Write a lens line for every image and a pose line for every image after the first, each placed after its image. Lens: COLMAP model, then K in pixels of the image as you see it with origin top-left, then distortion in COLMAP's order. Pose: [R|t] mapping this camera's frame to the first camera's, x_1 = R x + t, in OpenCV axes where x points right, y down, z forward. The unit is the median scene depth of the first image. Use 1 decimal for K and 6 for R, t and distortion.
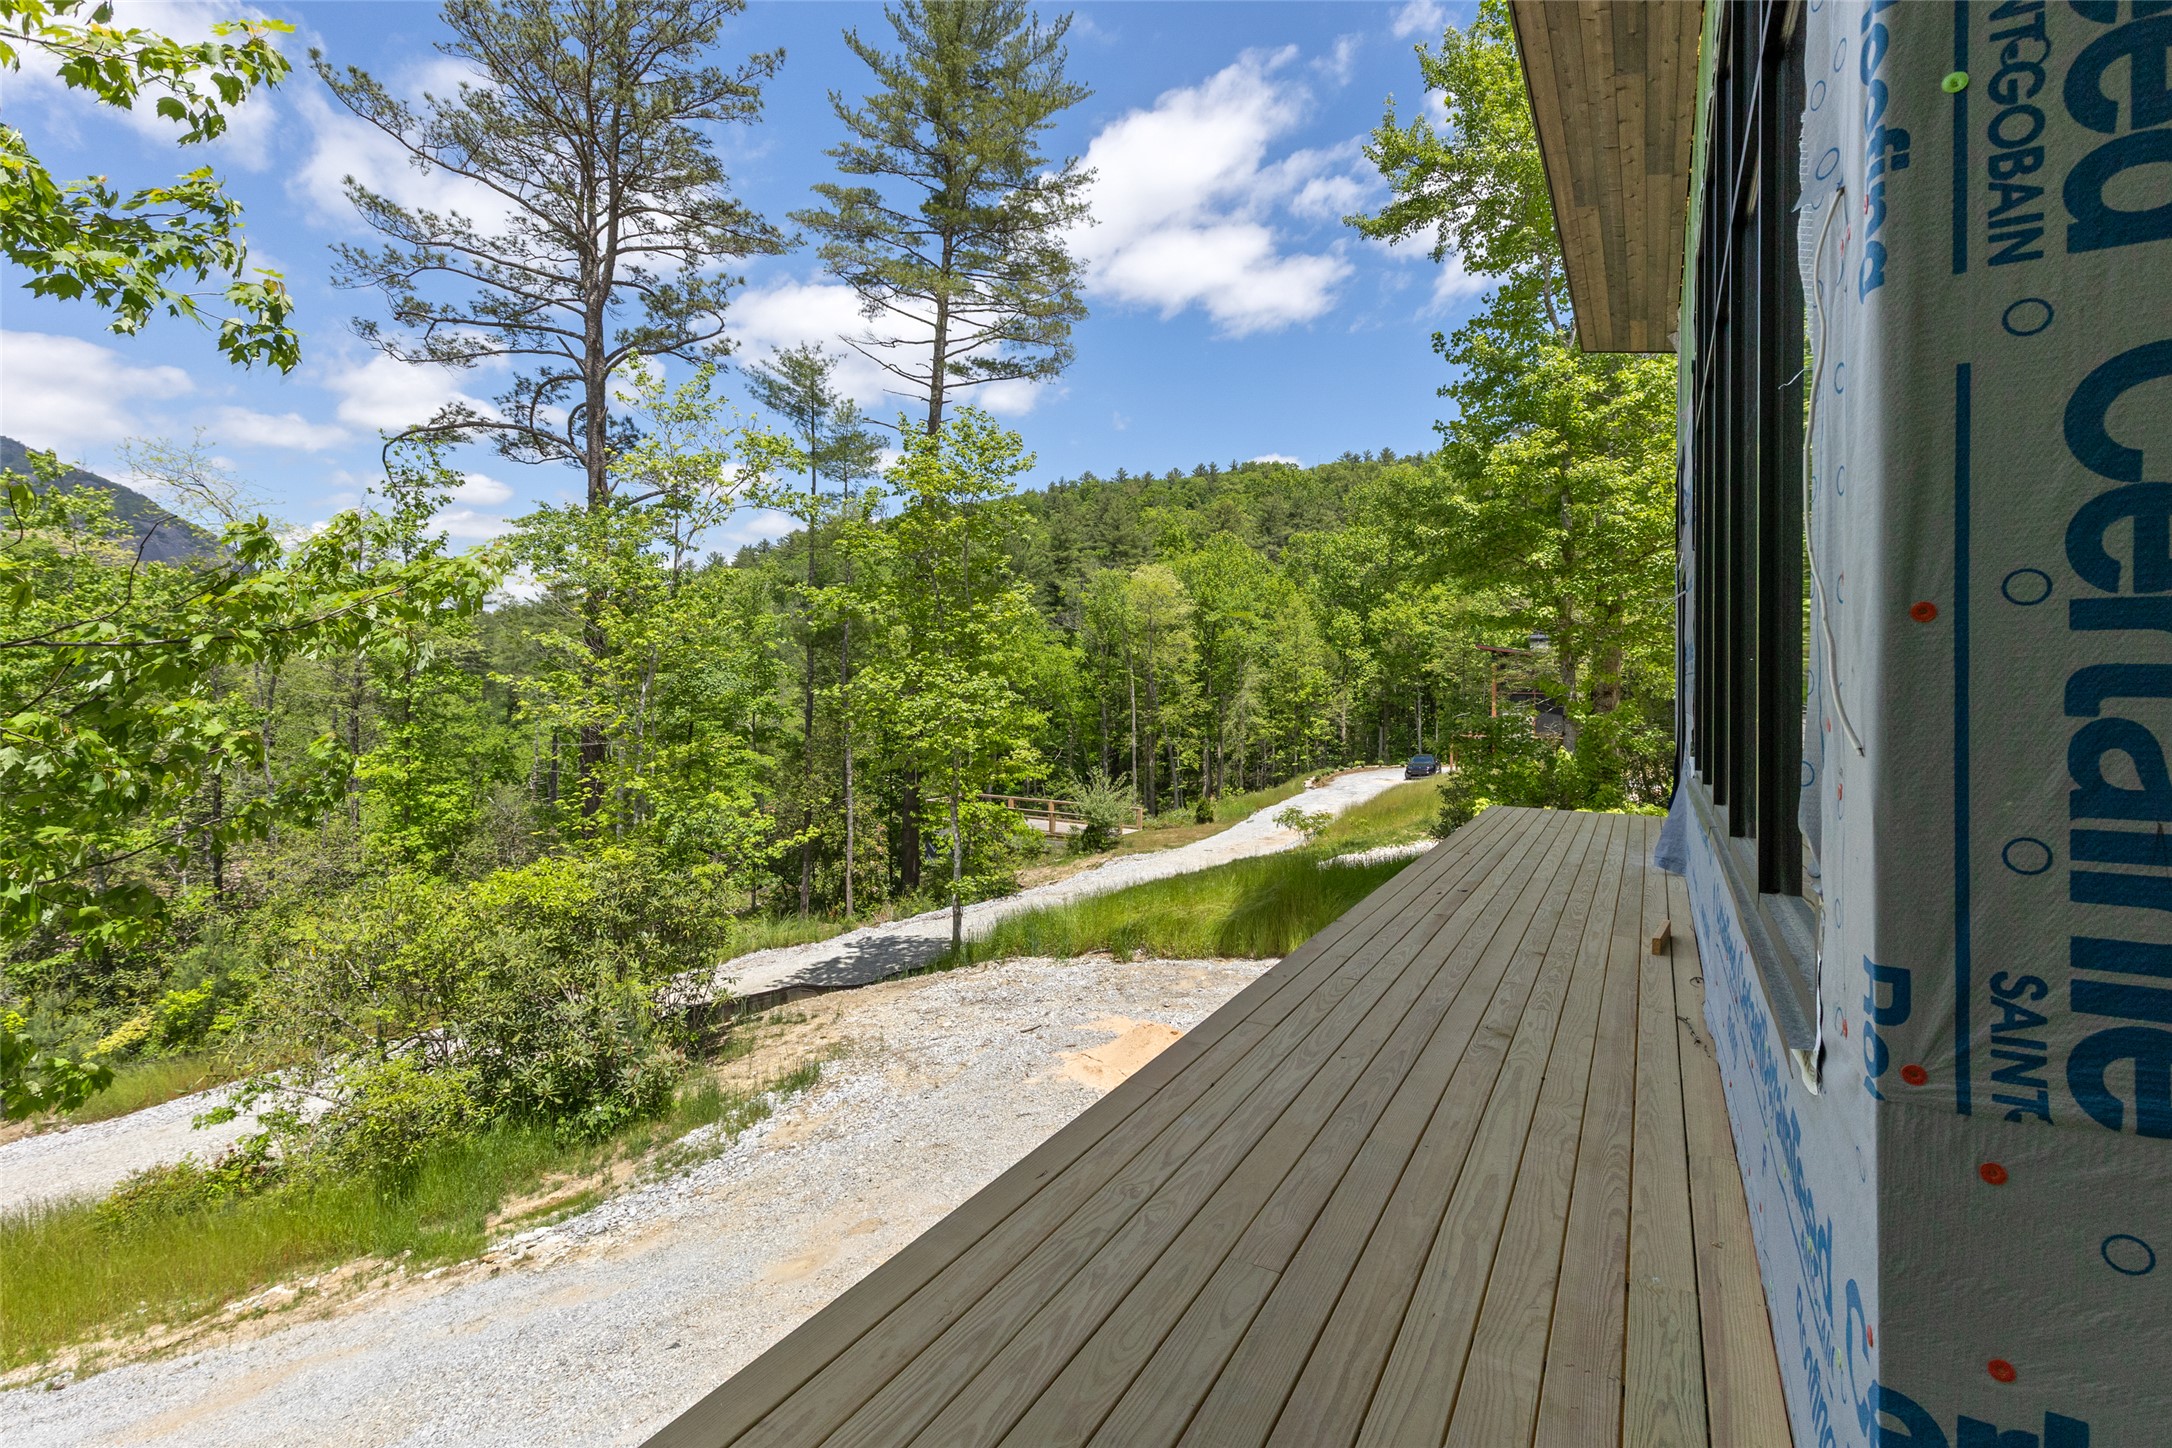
lens RADIAL K [[998.8, 0, 1104.6], [0, 998.8, 678.6], [0, 0, 1]] dist [0.005049, 0.000475]
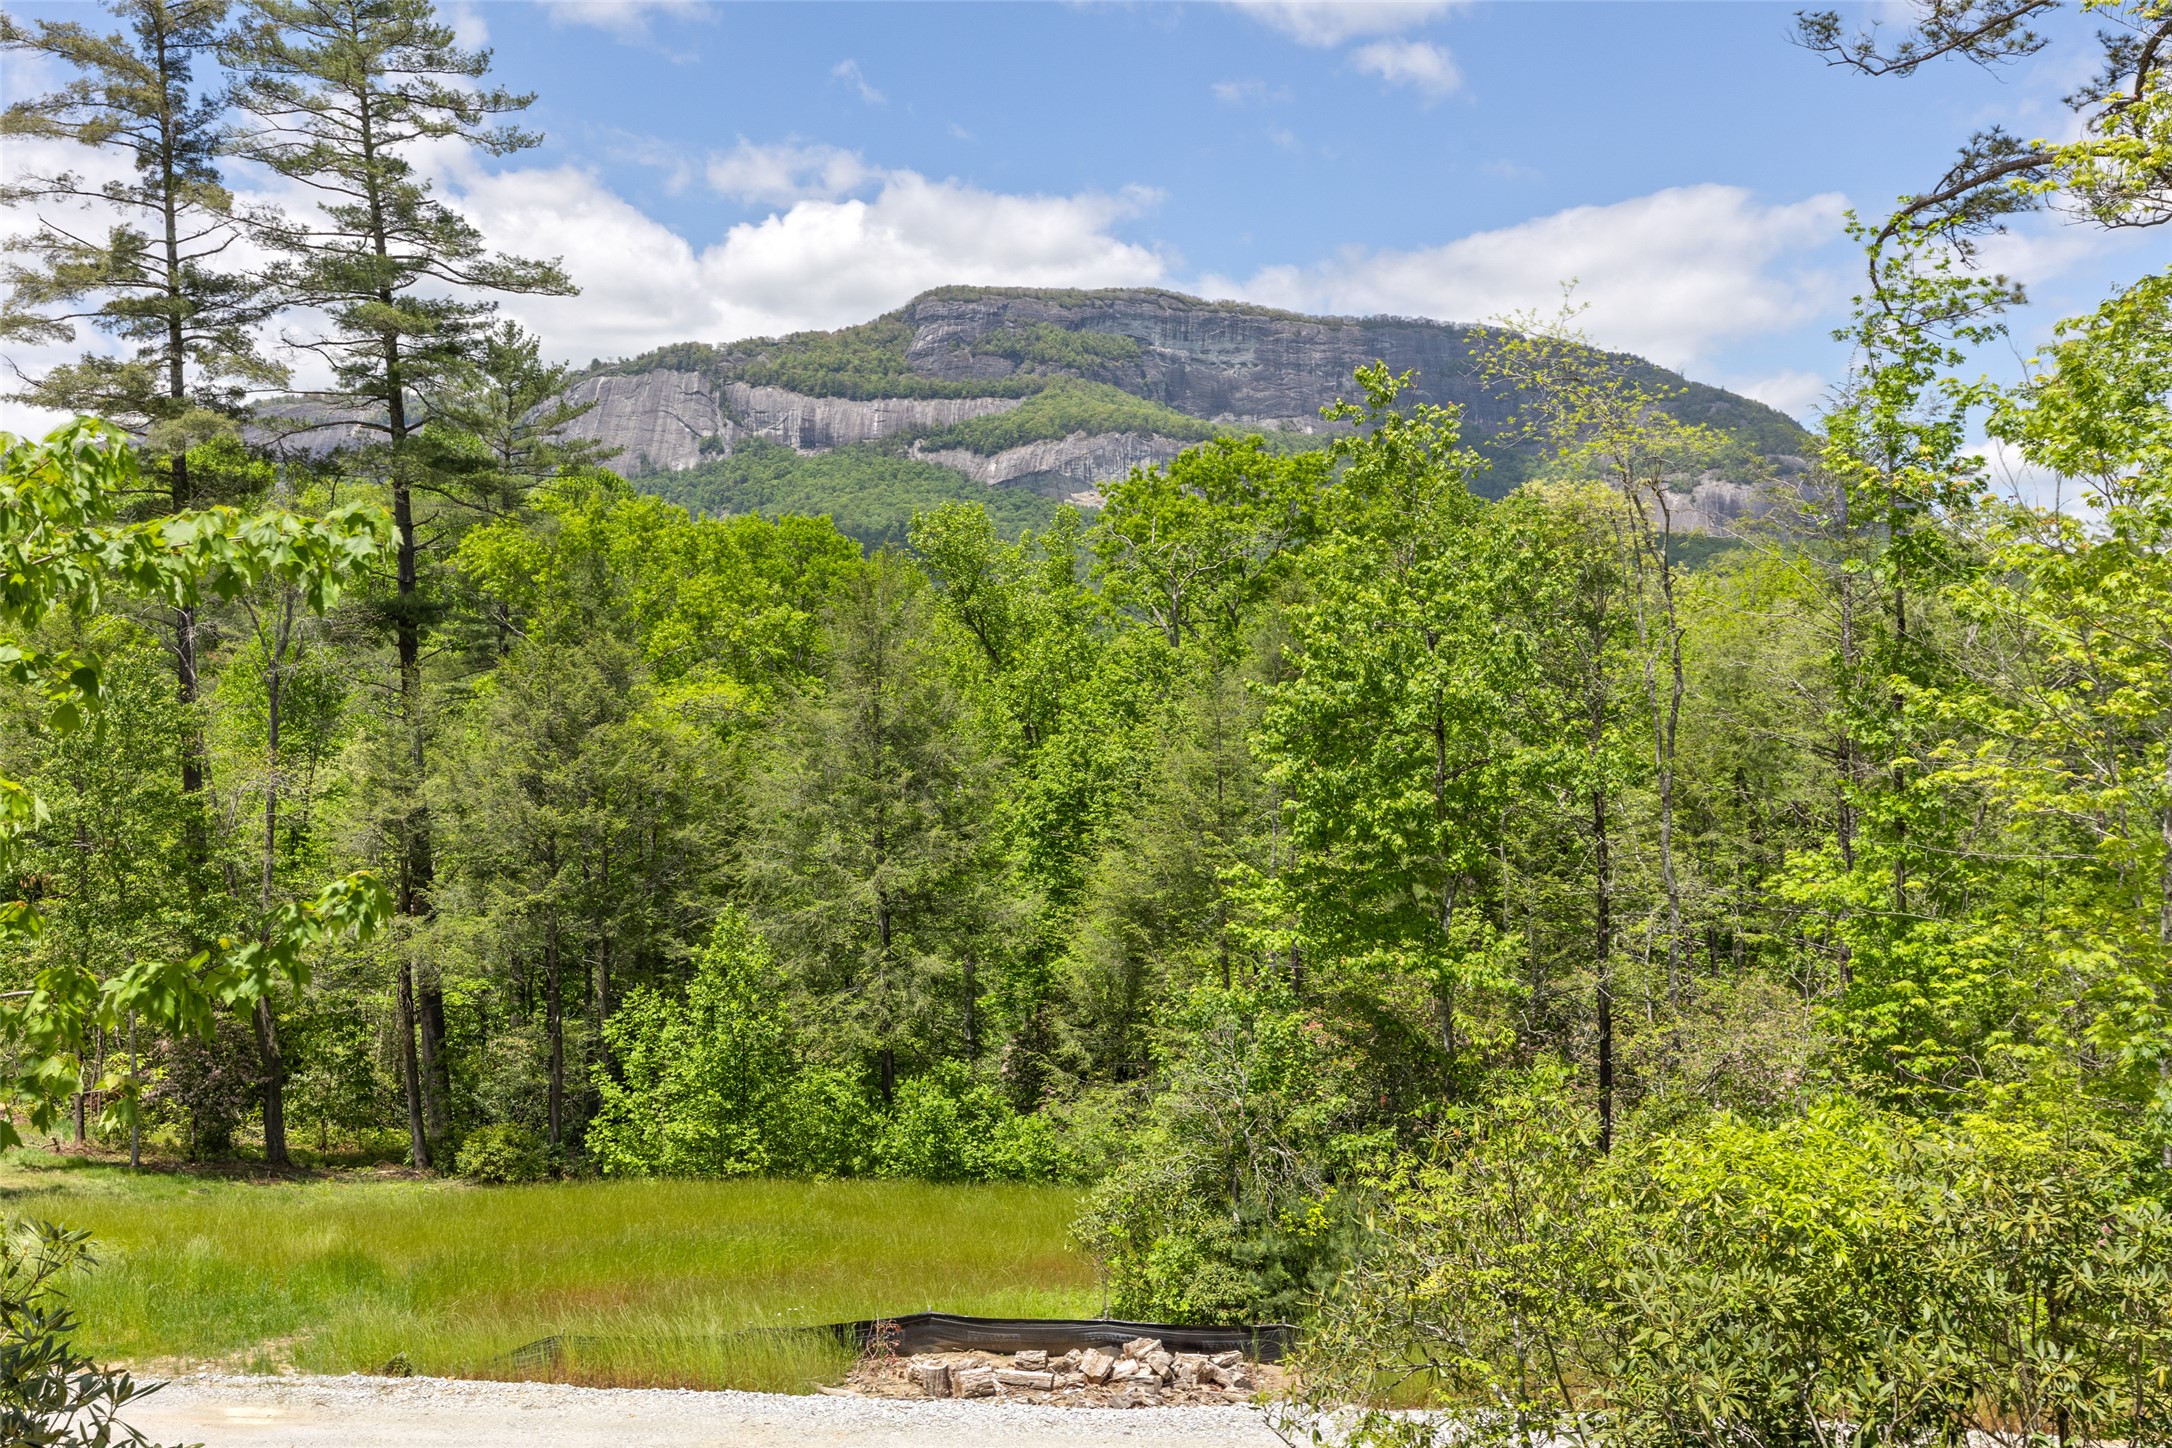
lens RADIAL K [[2091.4, 0, 1093.6], [0, 2091.4, 715.8], [0, 0, 1]] dist [-0.004729, -0.000201]
pose [[0.446036, 0.001159, -0.895014, 0.059272], [0.005832, 0.999974, 0.004201, -0.000064], [0.894996, -0.007094, 0.446017, 0.158854]]
